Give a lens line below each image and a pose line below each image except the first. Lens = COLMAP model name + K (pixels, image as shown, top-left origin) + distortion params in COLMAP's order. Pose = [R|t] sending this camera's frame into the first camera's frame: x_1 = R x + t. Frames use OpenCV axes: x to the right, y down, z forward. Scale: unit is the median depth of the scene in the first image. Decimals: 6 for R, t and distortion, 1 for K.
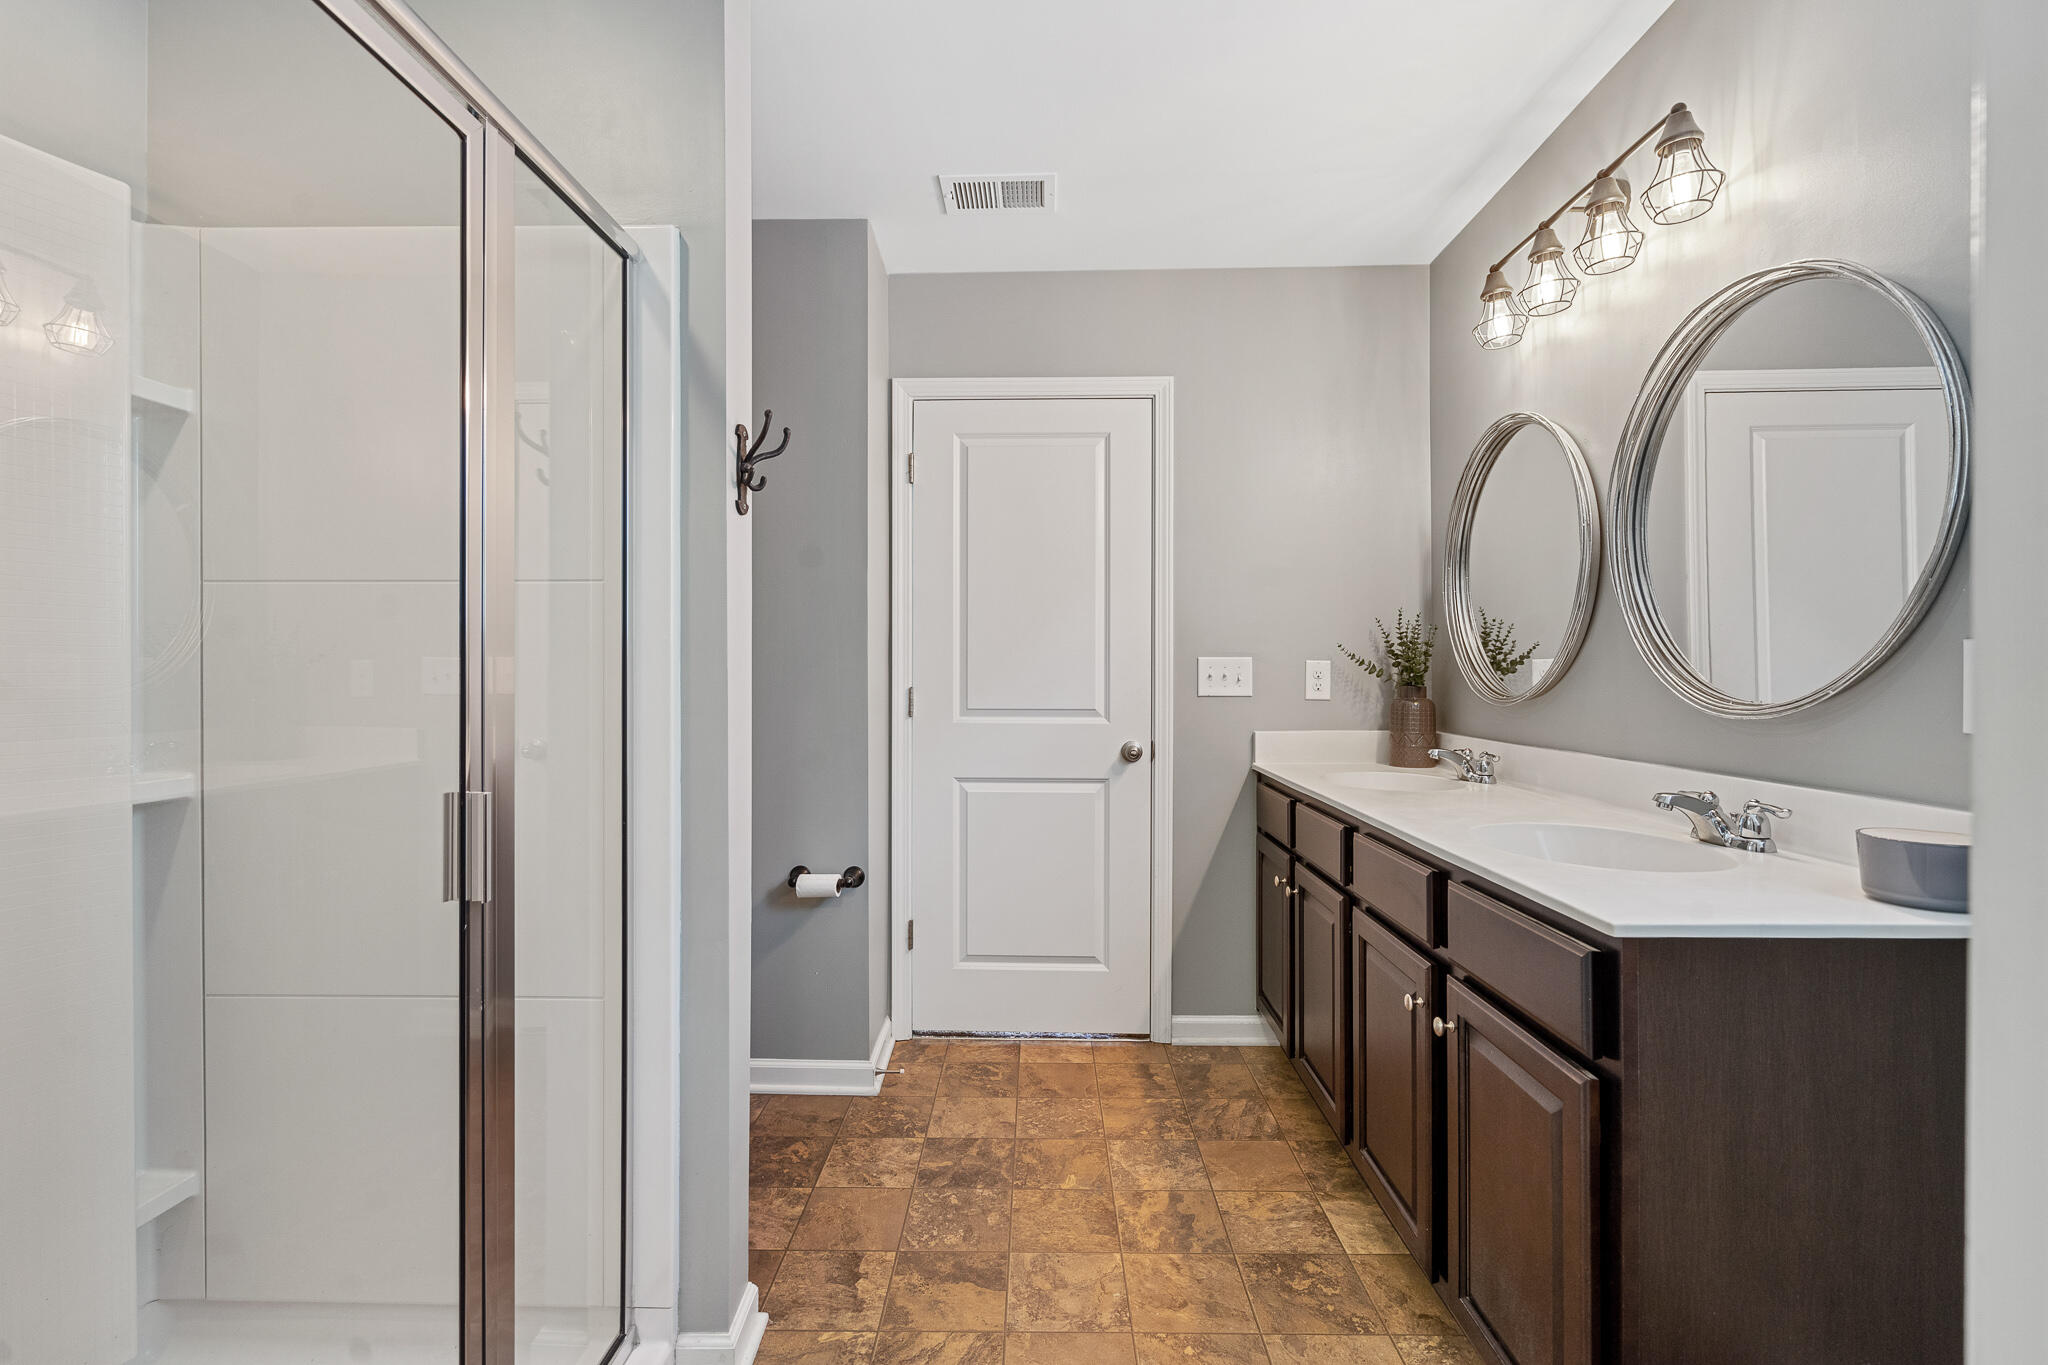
lens RADIAL K [[921.8, 0, 1022.6], [0, 921.8, 691.9], [0, 0, 1]] dist [-0.007515, 0.001982]
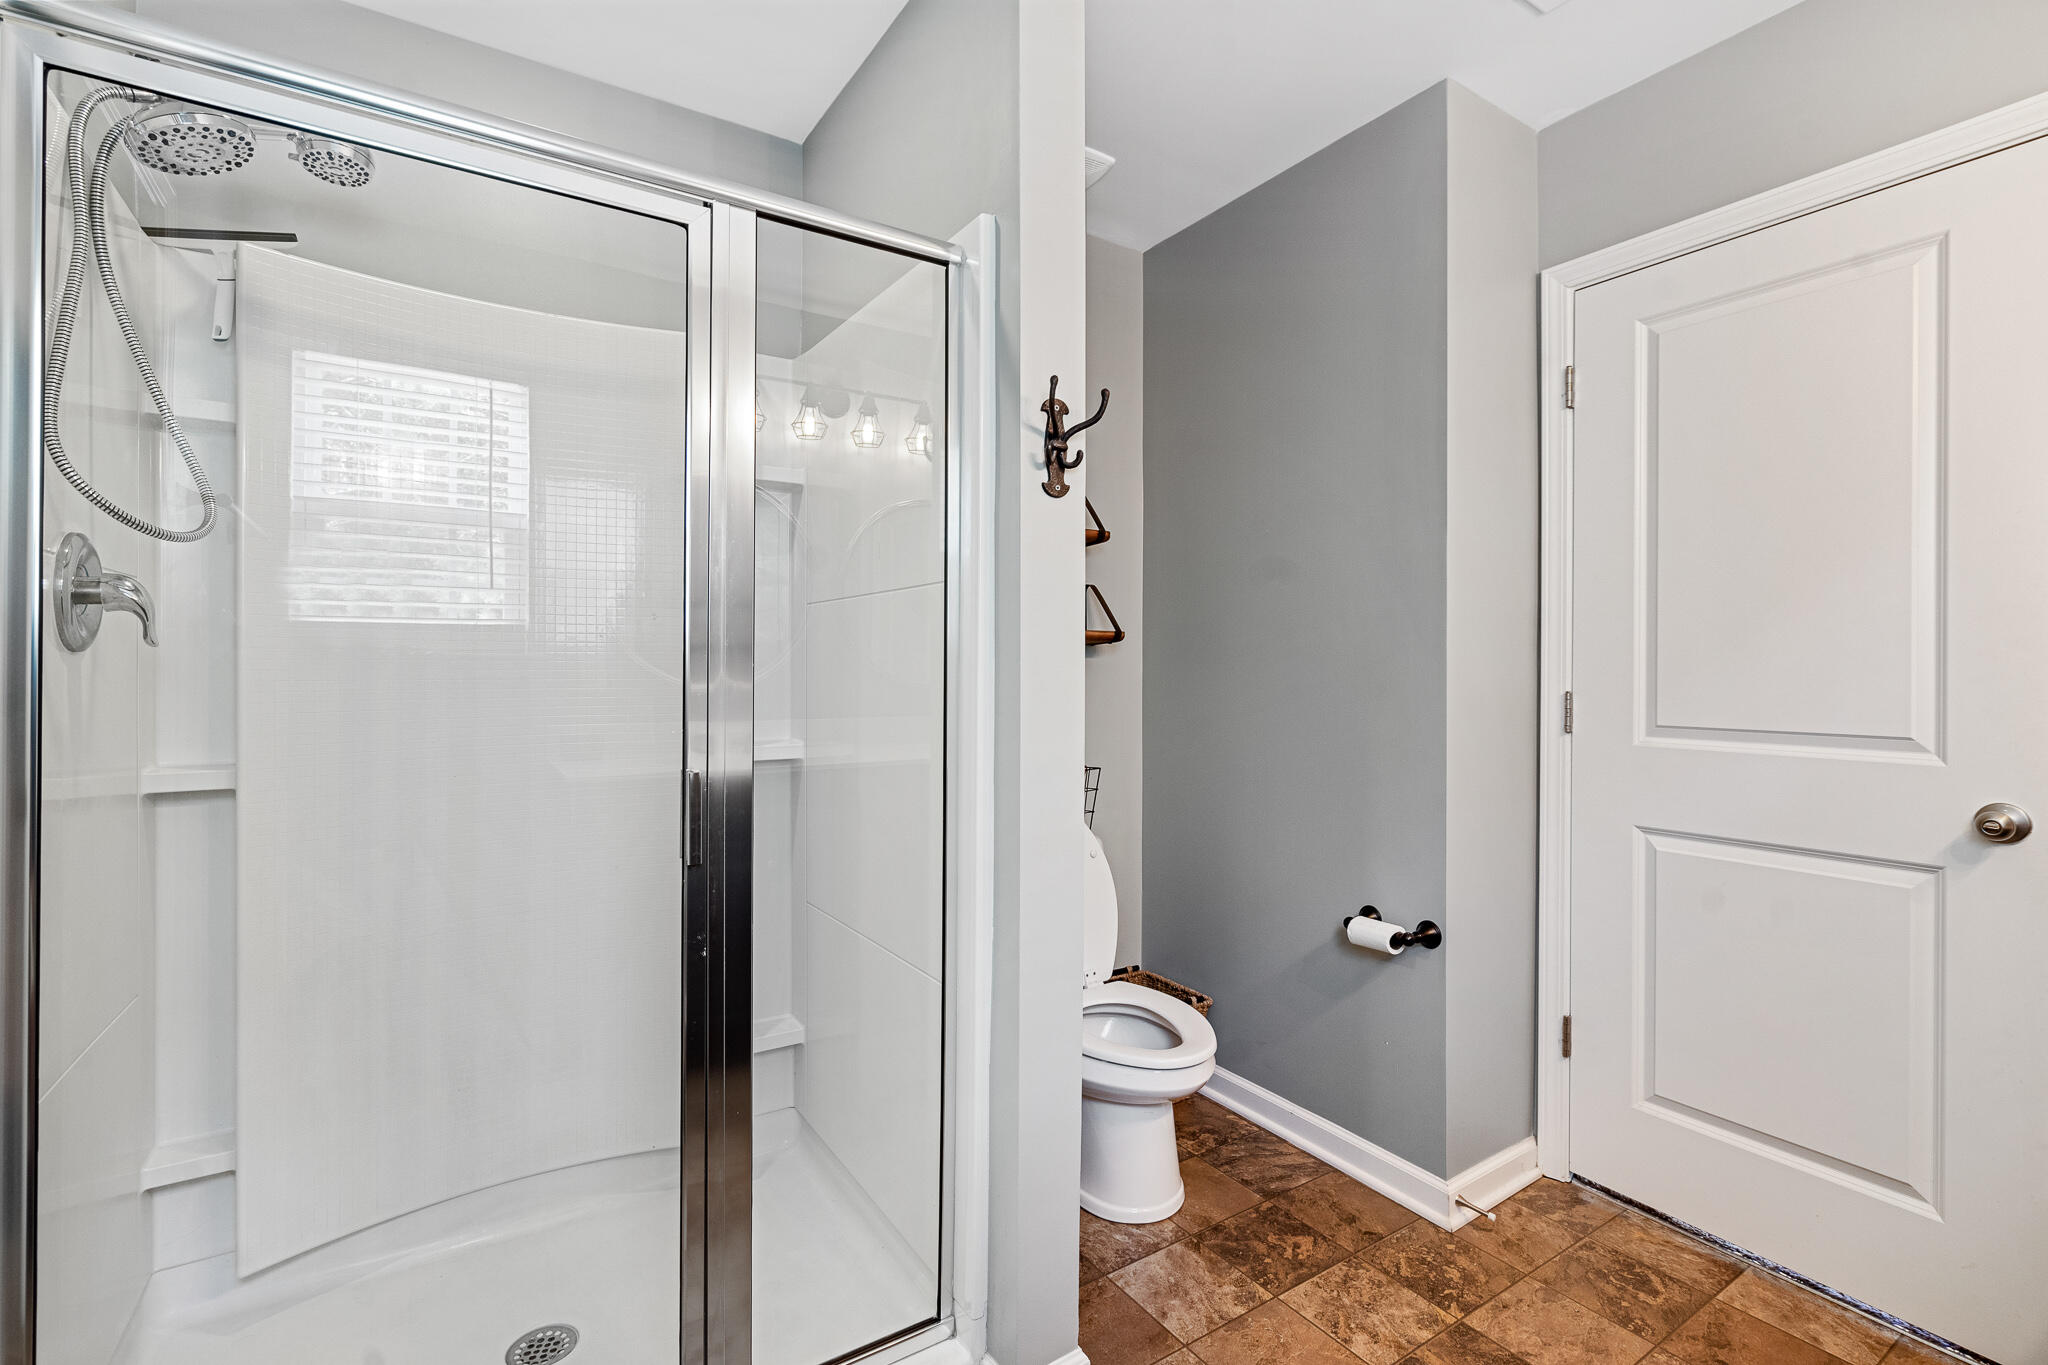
lens RADIAL K [[921.8, 0, 1033.1], [0, 921.8, 678.9], [0, 0, 1]] dist [-0.007515, 0.001982]
pose [[0.564659, 0.007239, -0.825293, 0.263292], [-0.017935, 0.999833, -0.003501, -0.005745], [0.825130, 0.016779, 0.564694, 0.281647]]
